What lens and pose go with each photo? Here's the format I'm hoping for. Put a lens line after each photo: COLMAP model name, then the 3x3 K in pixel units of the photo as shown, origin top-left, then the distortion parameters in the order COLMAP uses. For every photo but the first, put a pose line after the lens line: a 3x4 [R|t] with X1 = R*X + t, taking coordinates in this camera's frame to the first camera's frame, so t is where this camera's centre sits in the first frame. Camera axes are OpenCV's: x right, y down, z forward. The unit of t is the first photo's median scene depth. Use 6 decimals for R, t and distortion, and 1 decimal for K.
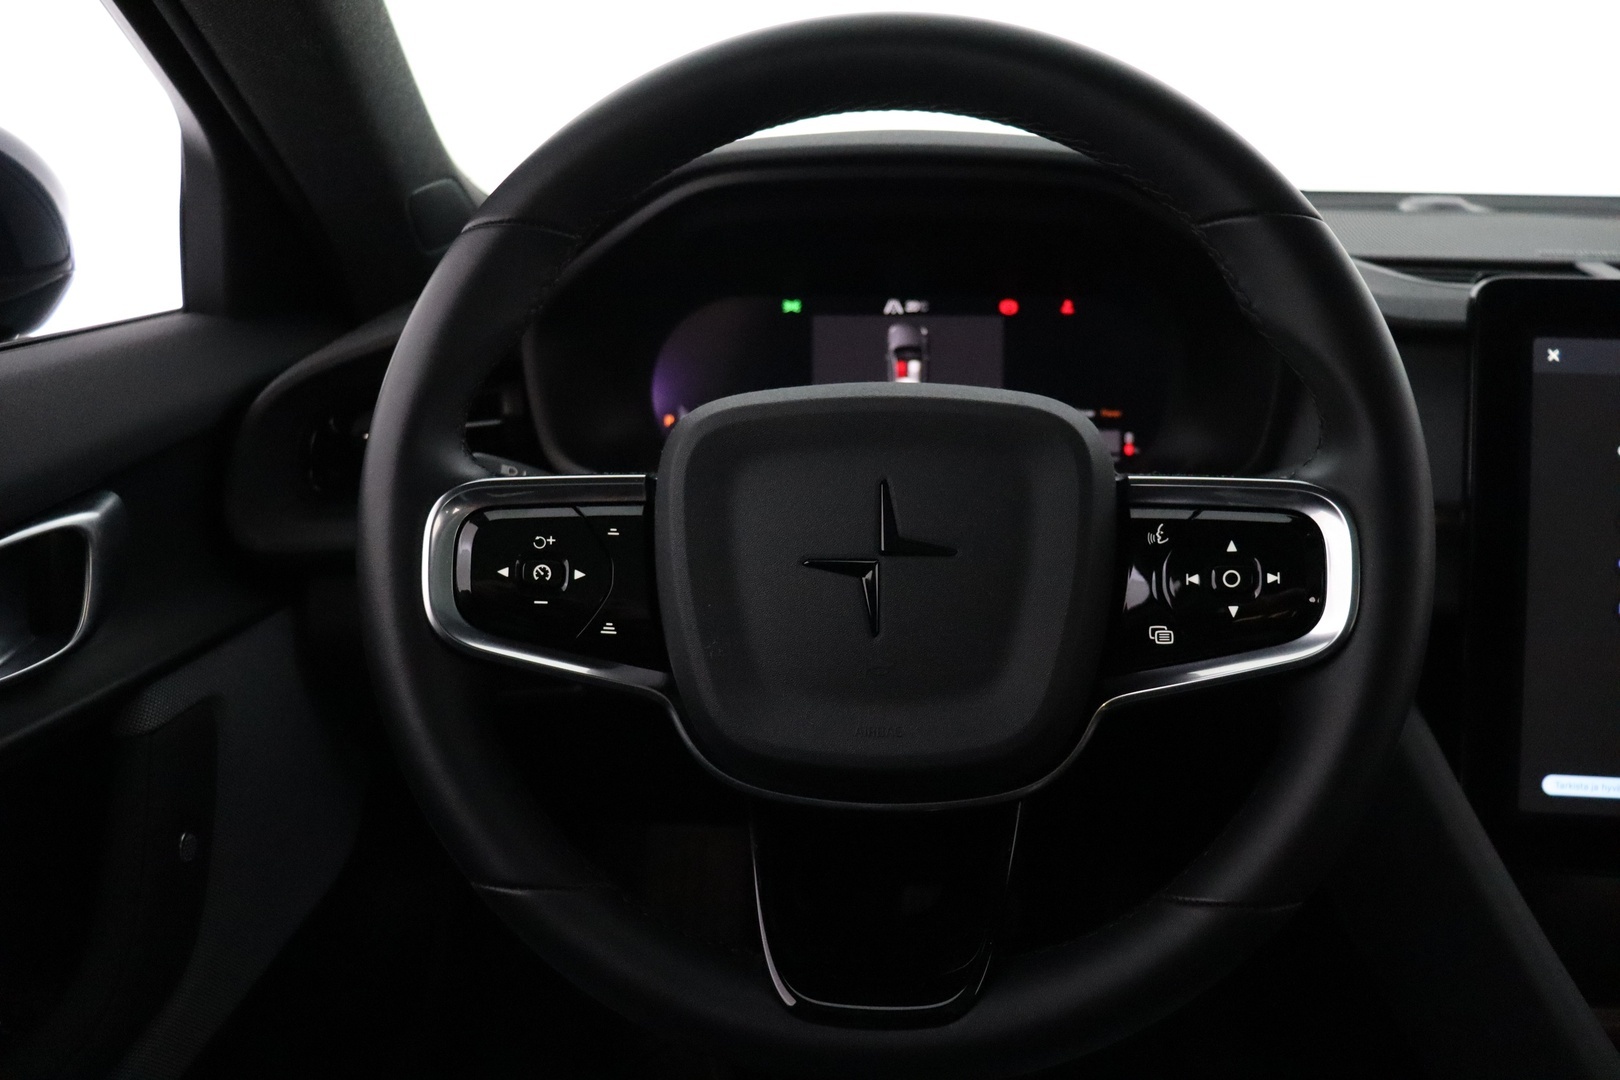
lens RADIAL K [[1357.6, 0, 801.3], [0, 1357.6, 546.3], [0, 0, 1]] dist [-0.080941, 0.032470]
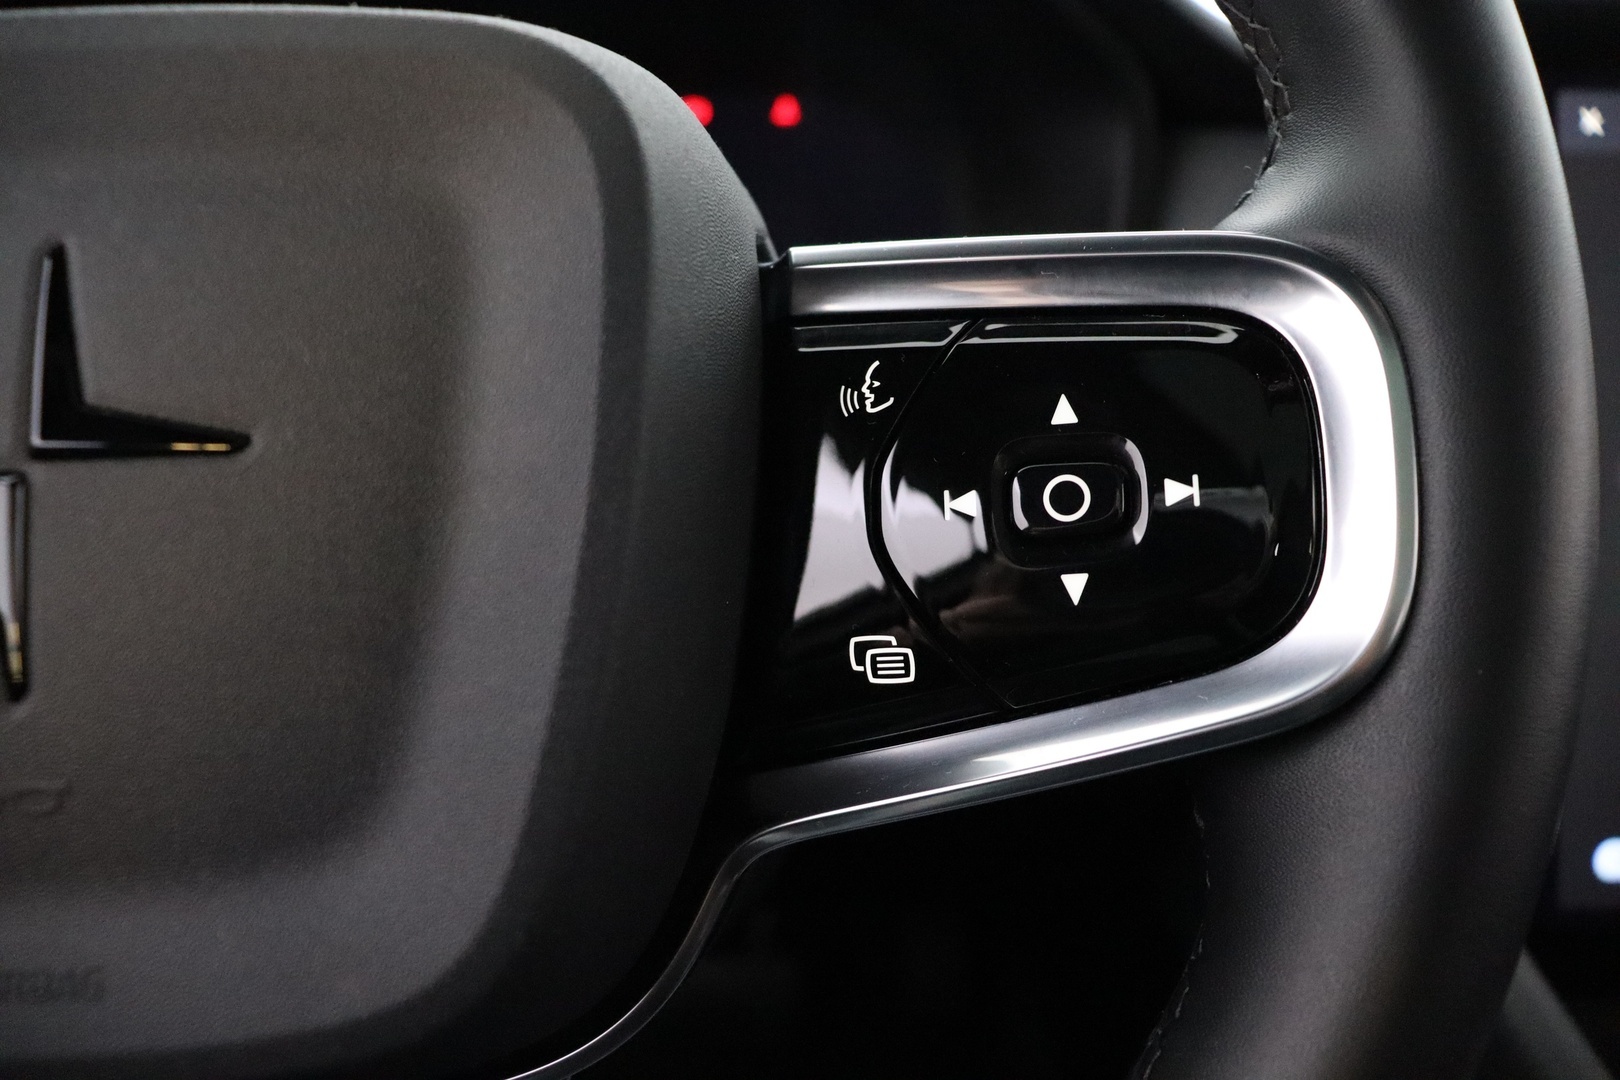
lens RADIAL K [[1357.6, 0, 818.6], [0, 1357.6, 531.3], [0, 0, 1]] dist [-0.080941, 0.032470]
pose [[0.999367, -0.034614, 0.008165, 0.248918], [0.034940, 0.998425, -0.043884, 0.046643], [-0.006633, 0.044141, 0.999003, 0.634183]]
